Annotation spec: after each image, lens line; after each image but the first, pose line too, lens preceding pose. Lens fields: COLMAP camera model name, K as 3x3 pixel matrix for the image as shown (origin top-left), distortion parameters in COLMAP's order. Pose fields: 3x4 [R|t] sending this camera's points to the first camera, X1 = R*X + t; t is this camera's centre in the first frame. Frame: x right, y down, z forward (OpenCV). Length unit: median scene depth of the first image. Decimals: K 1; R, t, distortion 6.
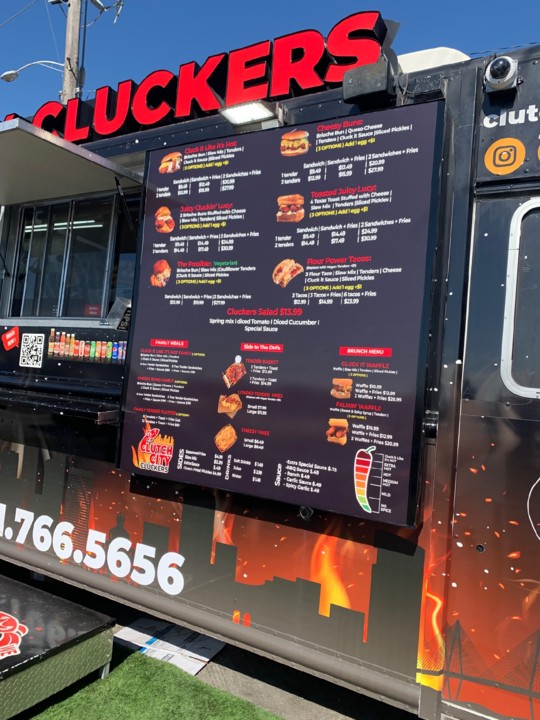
lens RADIAL K [[553.0, 0, 276.9], [0, 553.0, 349.4], [0, 0, 1]] dist [0.046485, -0.047032]
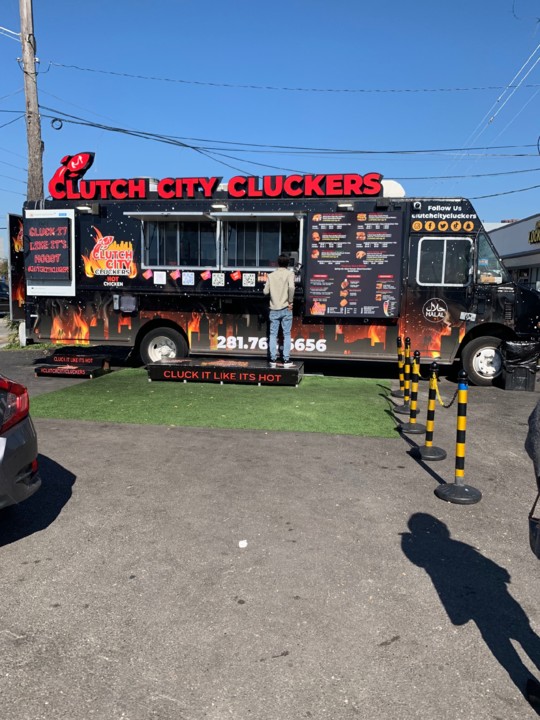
lens RADIAL K [[553.0, 0, 269.8], [0, 553.0, 359.6], [0, 0, 1]] dist [0.046485, -0.047032]
pose [[0.933965, -0.110954, 0.339703, -1.710732], [0.039081, 0.976591, 0.211526, -0.242920], [-0.355221, -0.184282, 0.916438, -2.062733]]
